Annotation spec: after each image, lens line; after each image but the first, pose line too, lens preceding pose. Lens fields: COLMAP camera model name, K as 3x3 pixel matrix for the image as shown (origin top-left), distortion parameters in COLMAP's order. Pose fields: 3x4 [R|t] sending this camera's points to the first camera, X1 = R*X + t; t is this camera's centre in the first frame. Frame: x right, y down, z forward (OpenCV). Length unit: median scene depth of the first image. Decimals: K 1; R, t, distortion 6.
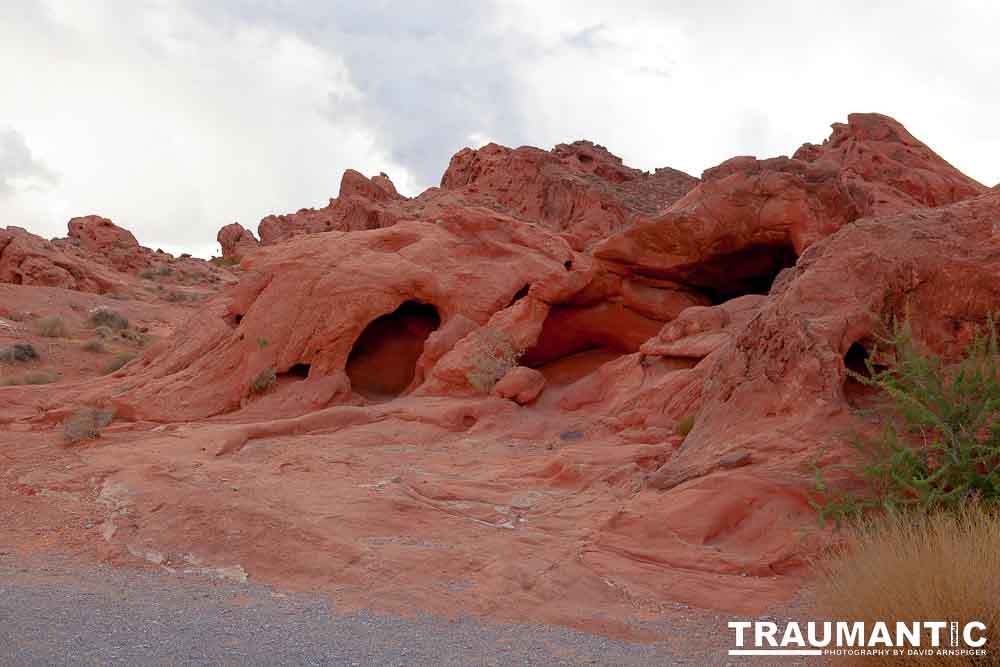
lens RADIAL K [[1123.6, 0, 500.0], [0, 1123.6, 333.5], [0, 0, 1]] dist [-0.013627, -0.013892]
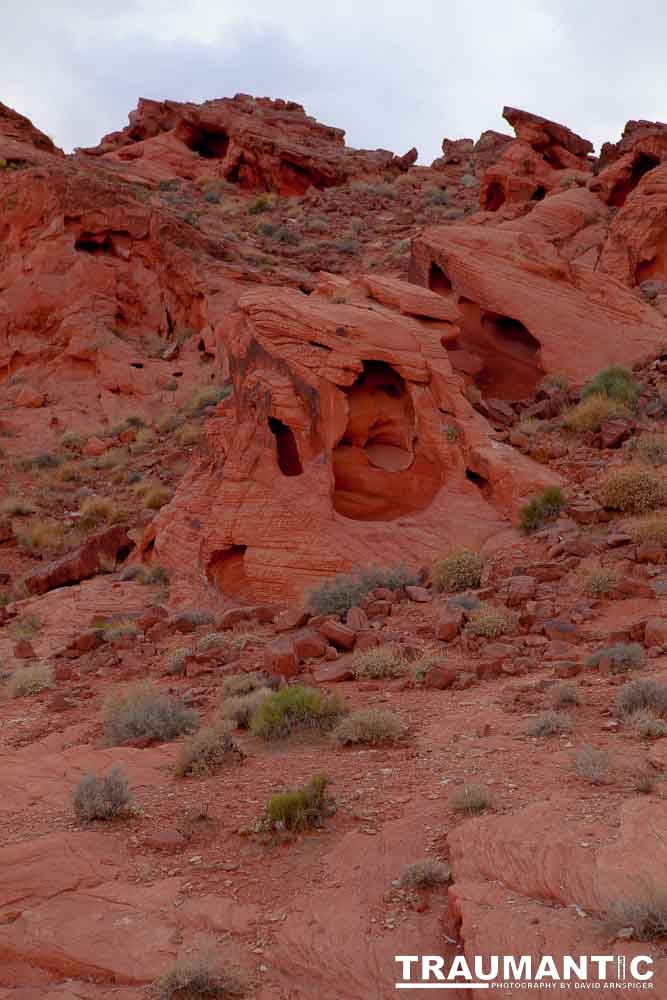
lens RADIAL K [[1894.8, 0, 333.5], [0, 1894.8, 500.0], [0, 0, 1]] dist [0.264696, -0.263993]
pose [[0.981514, -0.072972, -0.176931, 0.231958], [0.052724, 0.991783, -0.116564, -0.006371], [0.183983, 0.105081, 0.977296, 0.664141]]
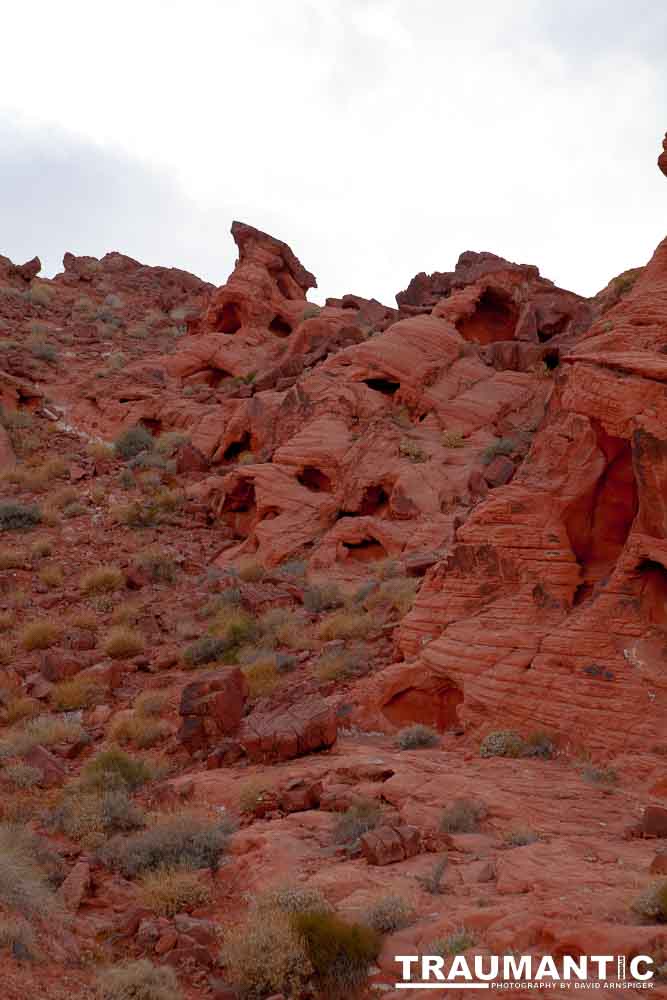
lens RADIAL K [[1894.8, 0, 333.5], [0, 1894.8, 500.0], [0, 0, 1]] dist [0.264696, -0.263993]
pose [[0.970856, 0.009790, 0.239464, 0.117645], [0.037449, 0.980696, -0.191920, -0.015363], [-0.236720, 0.195295, 0.951748, 0.735776]]
